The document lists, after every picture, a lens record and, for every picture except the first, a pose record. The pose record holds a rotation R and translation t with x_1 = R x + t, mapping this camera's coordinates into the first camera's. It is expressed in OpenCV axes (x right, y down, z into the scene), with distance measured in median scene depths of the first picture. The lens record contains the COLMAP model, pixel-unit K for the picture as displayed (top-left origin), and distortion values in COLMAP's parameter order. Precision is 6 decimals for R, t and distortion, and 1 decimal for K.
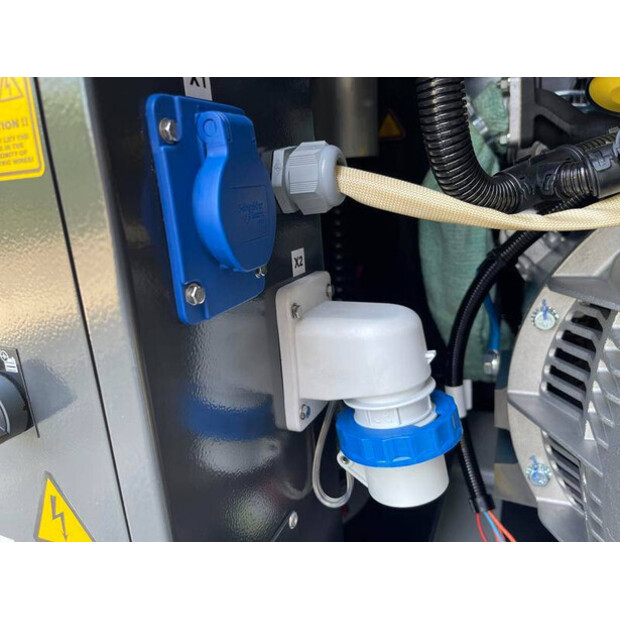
lens RADIAL K [[511.6, 0, 310.0], [0, 511.6, 310.0], [0, 0, 1]] dist [0.002814, -0.001898]
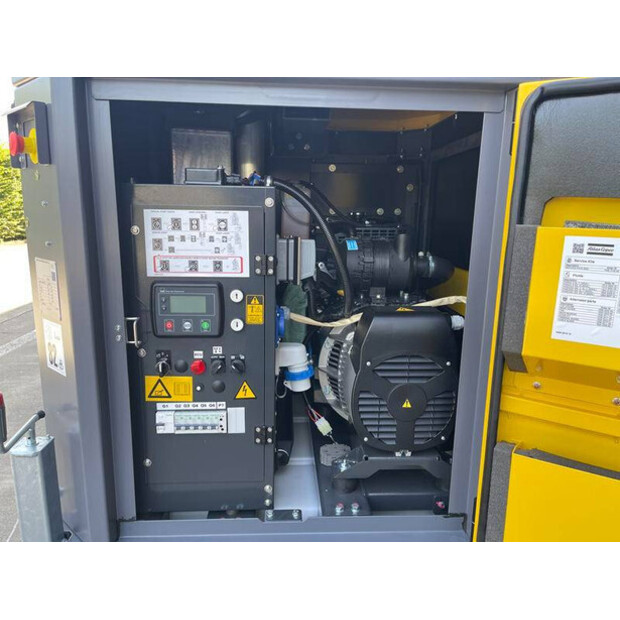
lens RADIAL K [[511.6, 0, 310.0], [0, 511.6, 310.0], [0, 0, 1]] dist [0.002814, -0.001898]
pose [[0.892163, -0.003297, 0.451701, -1.368206], [0.041918, 0.996263, -0.075523, 0.037367], [-0.449763, 0.086313, 0.888967, -2.331920]]
